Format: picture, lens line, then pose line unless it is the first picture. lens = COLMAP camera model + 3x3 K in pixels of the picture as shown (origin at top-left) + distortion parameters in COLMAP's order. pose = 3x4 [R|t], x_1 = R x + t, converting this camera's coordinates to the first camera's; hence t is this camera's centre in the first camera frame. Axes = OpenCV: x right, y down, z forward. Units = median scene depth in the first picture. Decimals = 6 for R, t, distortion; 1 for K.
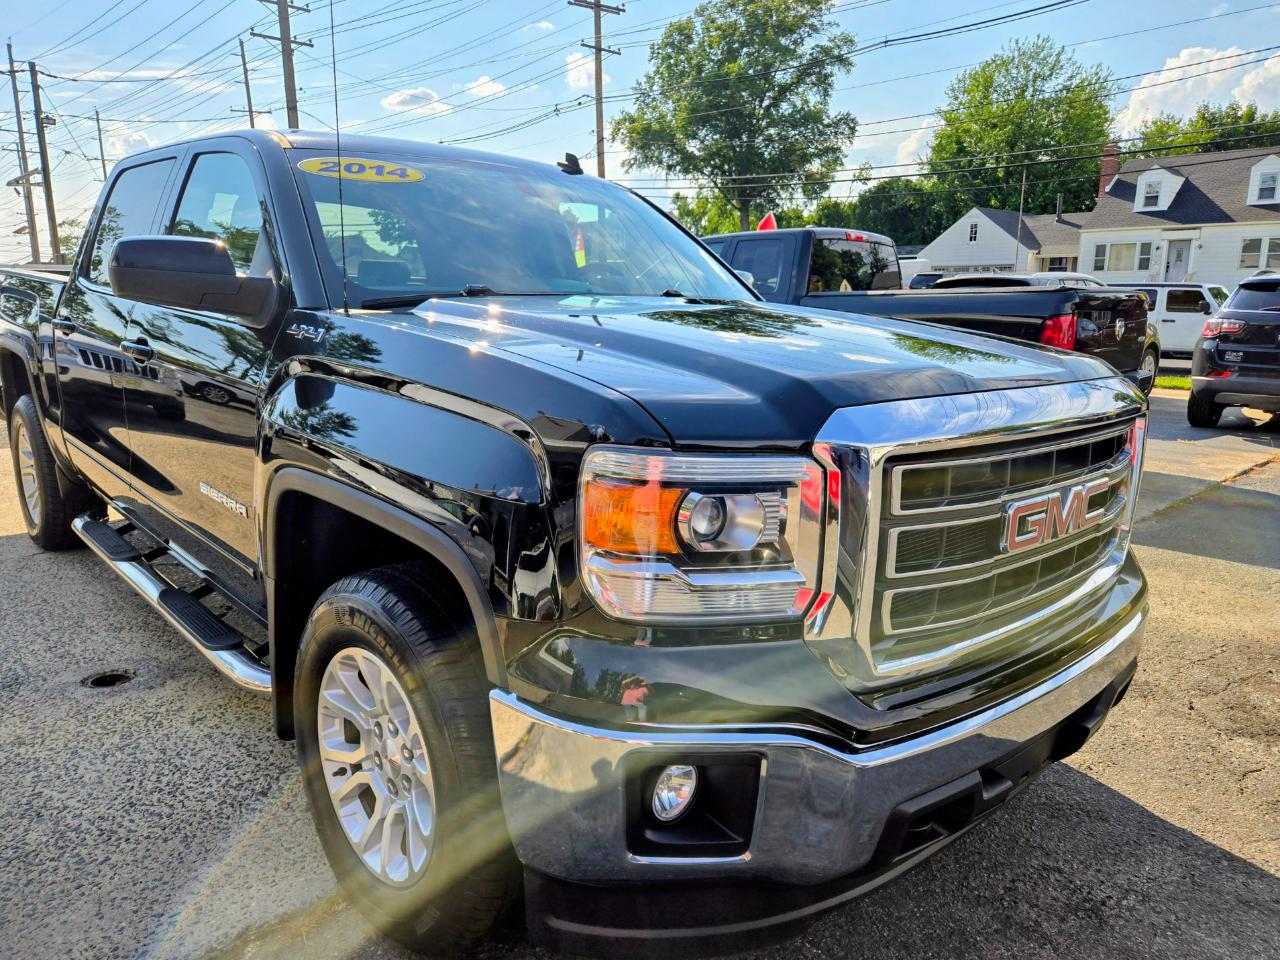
lens RADIAL K [[976.1, 0, 684.6], [0, 976.1, 492.9], [0, 0, 1]] dist [0.074934, -0.084153]
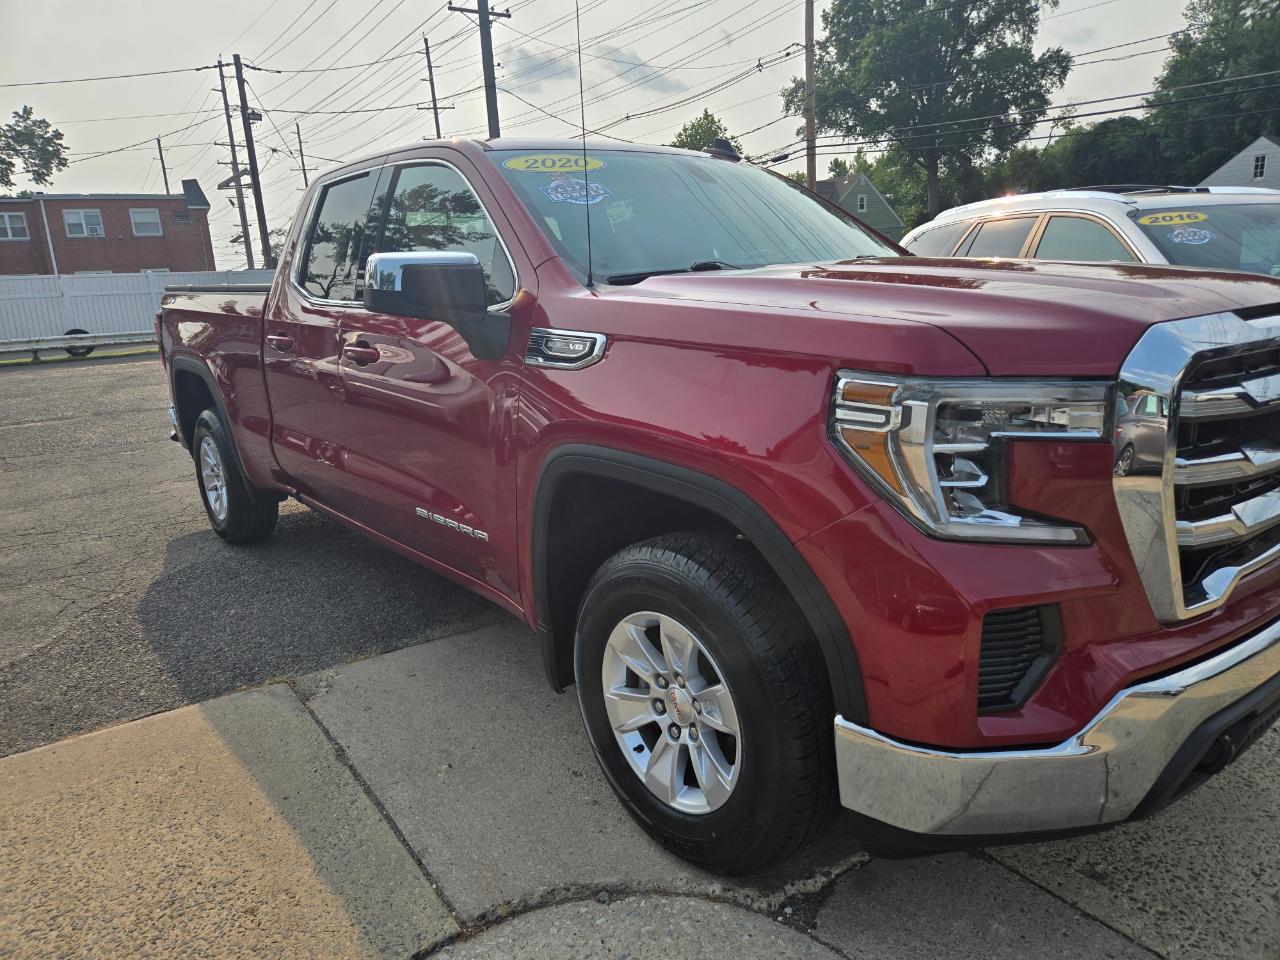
lens RADIAL K [[911.9, 0, 640.0], [0, 911.9, 480.0], [0, 0, 1]] dist [0.051886, -0.049367]
pose [[0.982907, -0.012134, -0.183701, -0.066592], [0.016725, 0.999585, 0.023467, -0.021447], [0.183340, -0.026138, 0.982702, 0.104583]]
